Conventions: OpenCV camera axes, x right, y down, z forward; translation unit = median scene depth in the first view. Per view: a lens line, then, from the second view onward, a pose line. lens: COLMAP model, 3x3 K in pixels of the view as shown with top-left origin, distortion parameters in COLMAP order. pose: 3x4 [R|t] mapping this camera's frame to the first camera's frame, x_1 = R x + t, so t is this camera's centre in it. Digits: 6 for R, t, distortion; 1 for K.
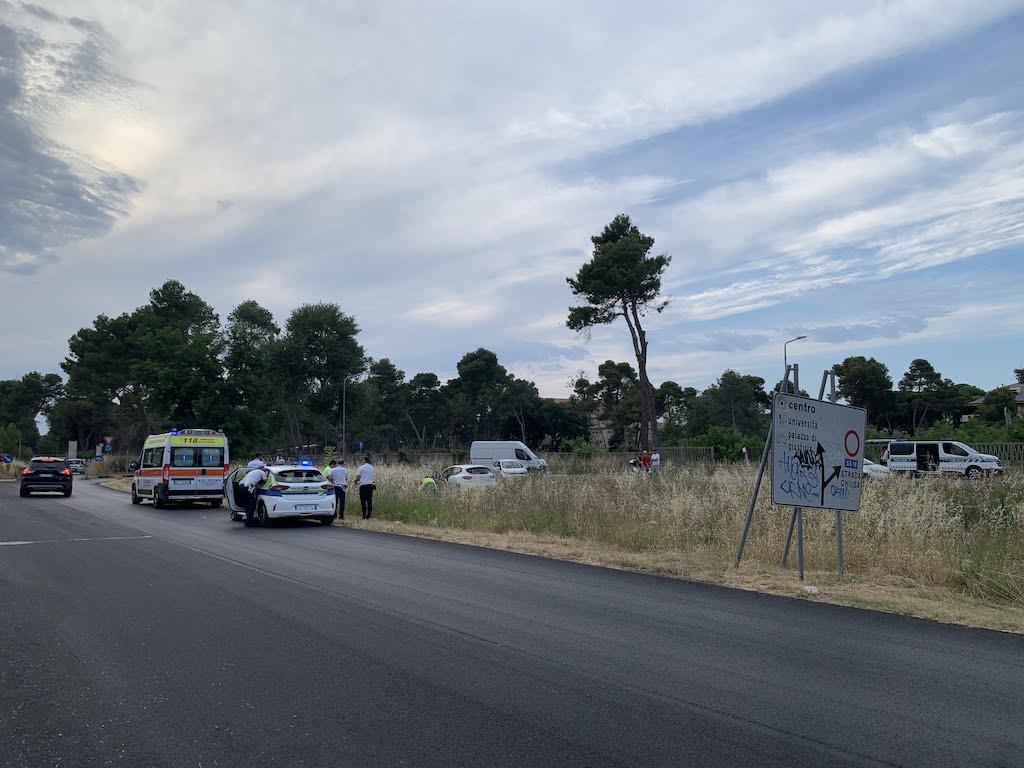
lens RADIAL K [[787.6, 0, 510.9], [0, 787.6, 388.4], [0, 0, 1]] dist [0.013012, -0.015918]
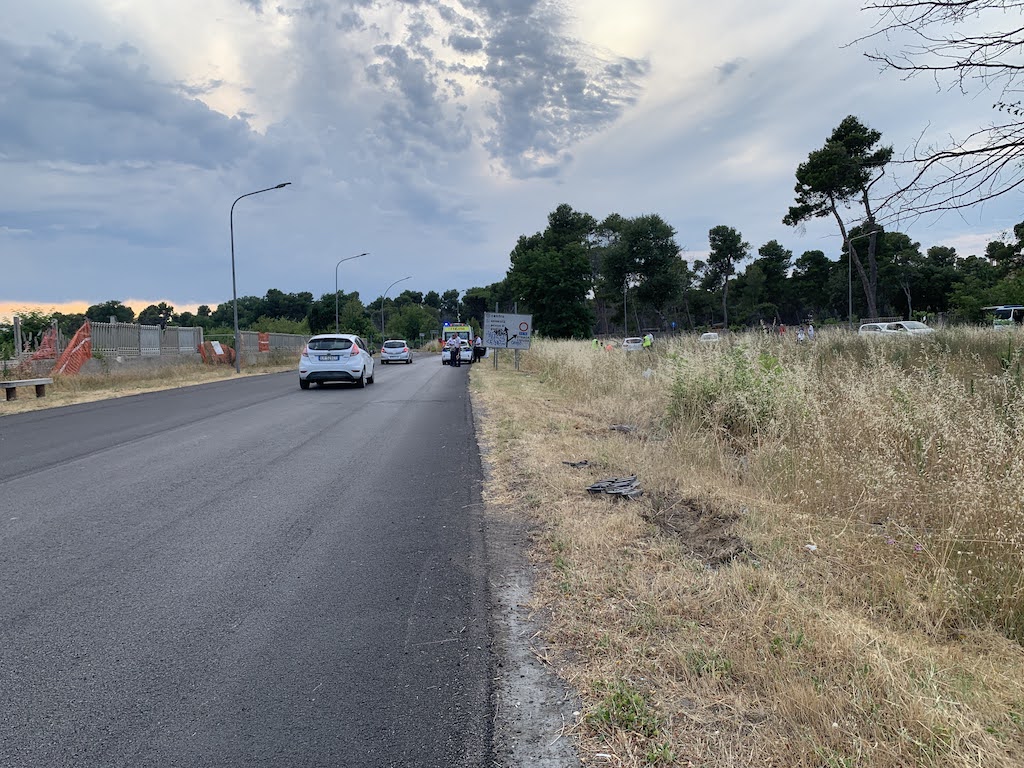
lens RADIAL K [[842.3, 0, 498.4], [0, 842.3, 401.5], [0, 0, 1]] dist [-0.001811, 0.012617]
pose [[0.803999, 0.020683, -0.594271, 0.244471], [0.077633, 0.987190, 0.139389, -0.011011], [0.589541, -0.158204, 0.792094, -0.175447]]
